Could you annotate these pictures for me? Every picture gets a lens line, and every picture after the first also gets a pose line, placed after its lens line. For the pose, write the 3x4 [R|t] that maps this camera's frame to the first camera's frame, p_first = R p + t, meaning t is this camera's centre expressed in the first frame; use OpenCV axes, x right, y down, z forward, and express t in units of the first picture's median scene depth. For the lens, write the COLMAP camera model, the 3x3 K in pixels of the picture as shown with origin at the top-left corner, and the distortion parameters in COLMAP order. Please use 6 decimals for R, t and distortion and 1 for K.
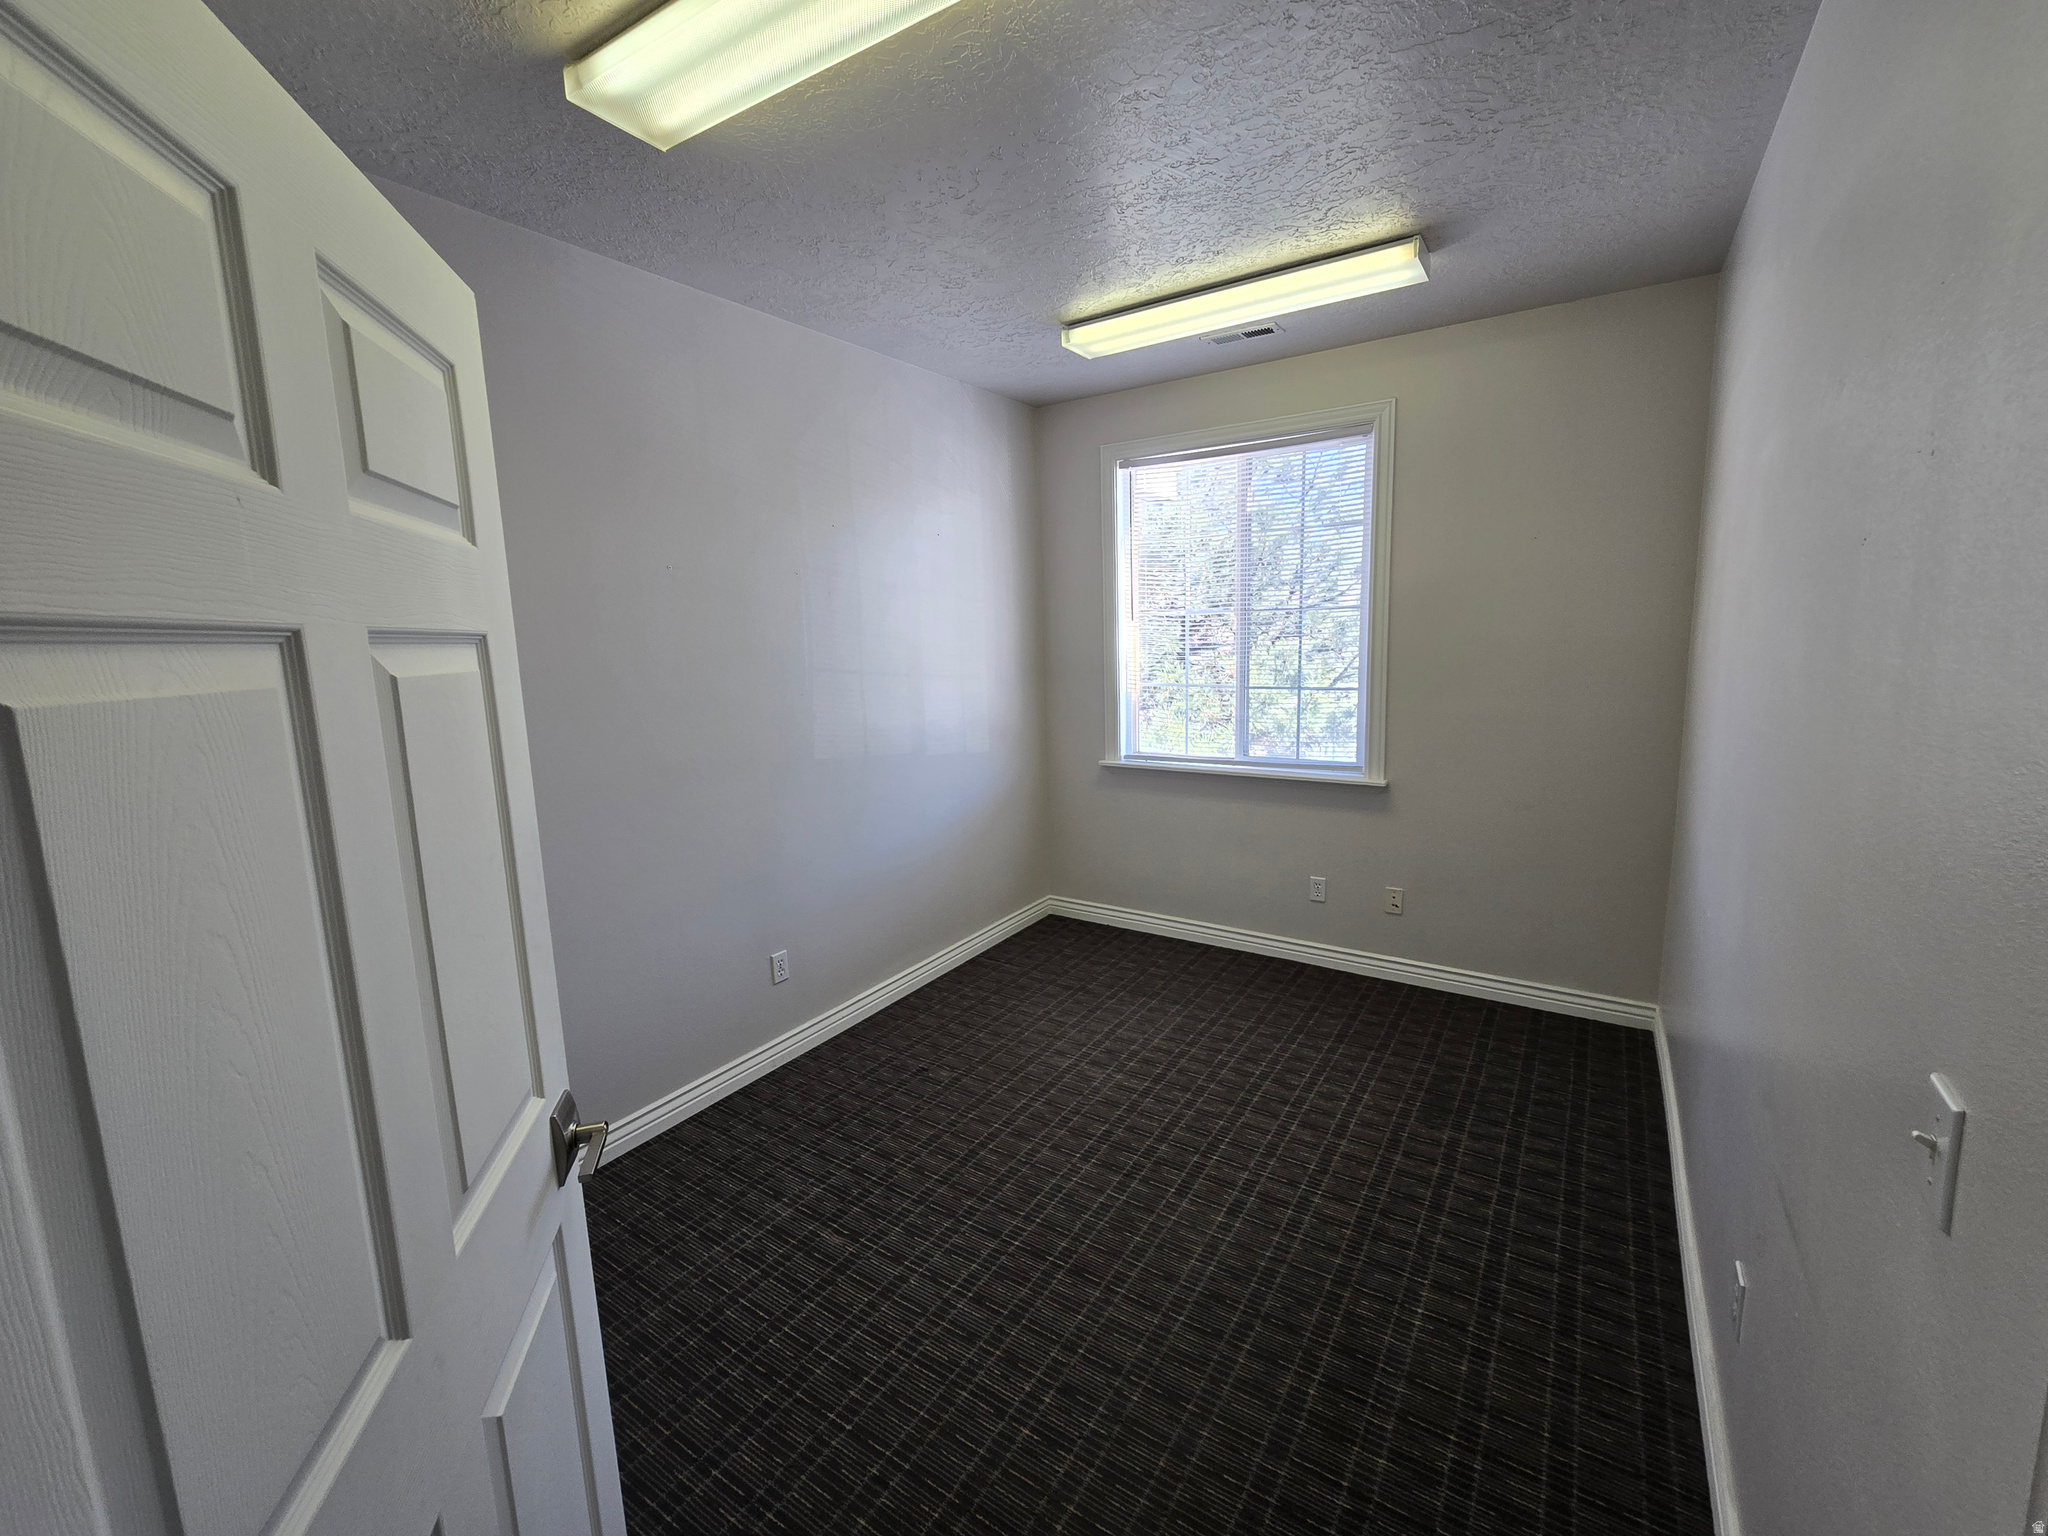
lens RADIAL K [[853.6, 0, 1024.0], [0, 853.6, 768.0], [0, 0, 1]] dist [-0.000352, -0.000034]
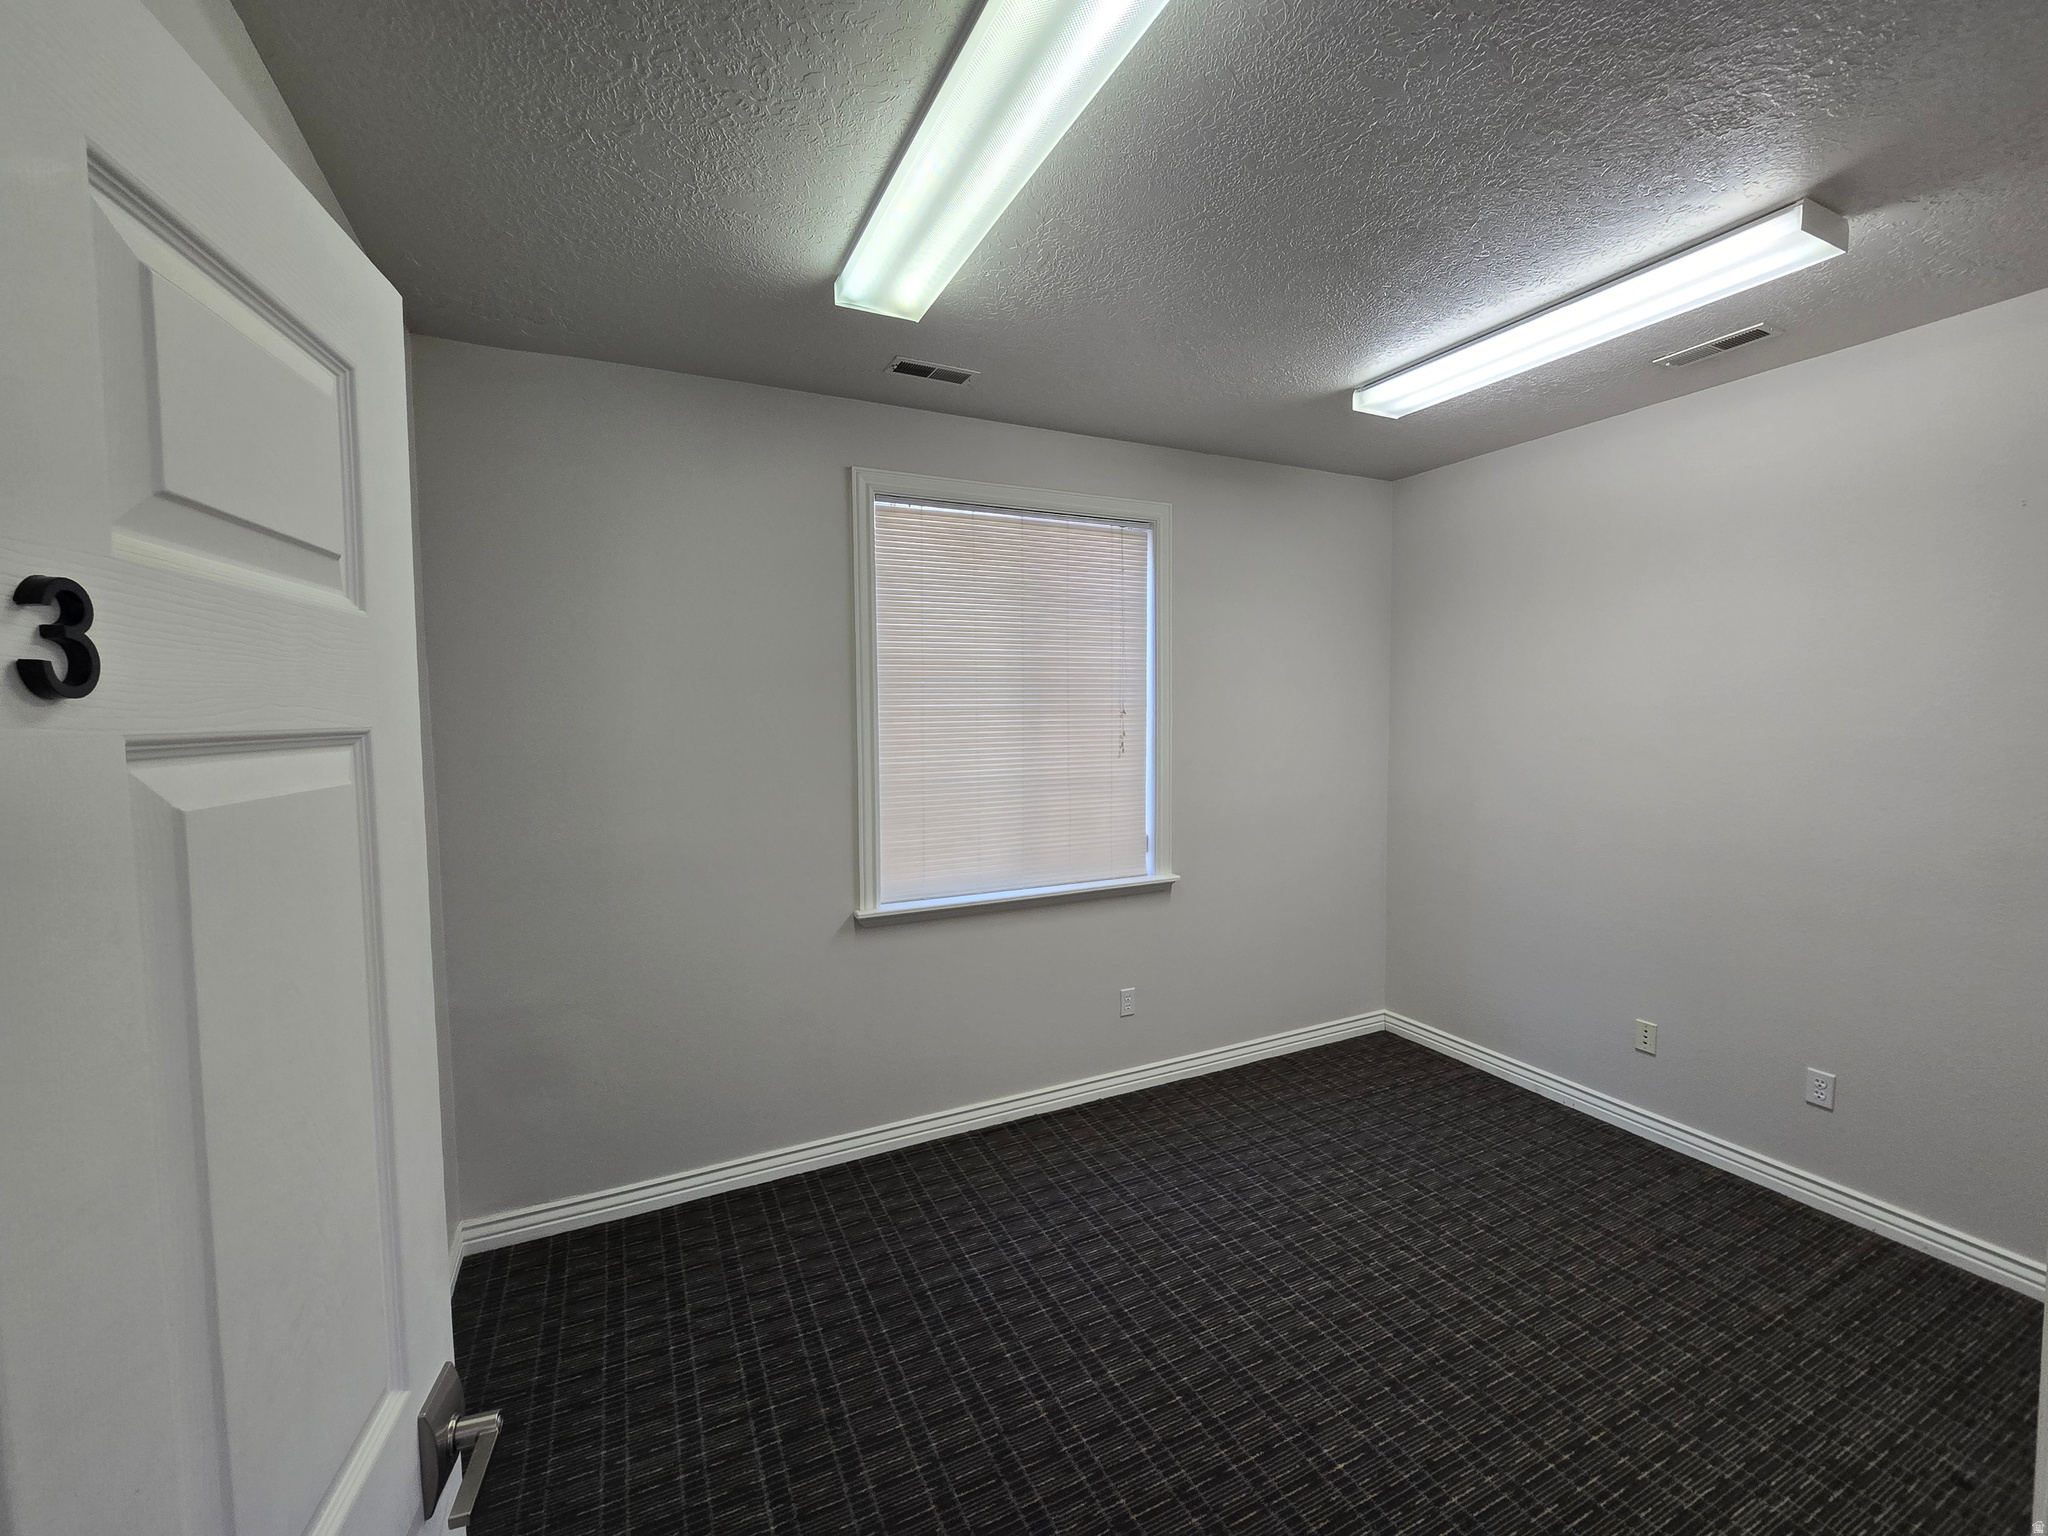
lens RADIAL K [[824.3, 0, 1024.0], [0, 824.3, 768.0], [0, 0, 1]] dist [0.001560, 0.000354]
pose [[0.998367, 0.020506, 0.053319, -0.119491], [-0.016065, 0.996467, -0.082430, -0.078231], [-0.054821, 0.081438, 0.995170, 0.284955]]
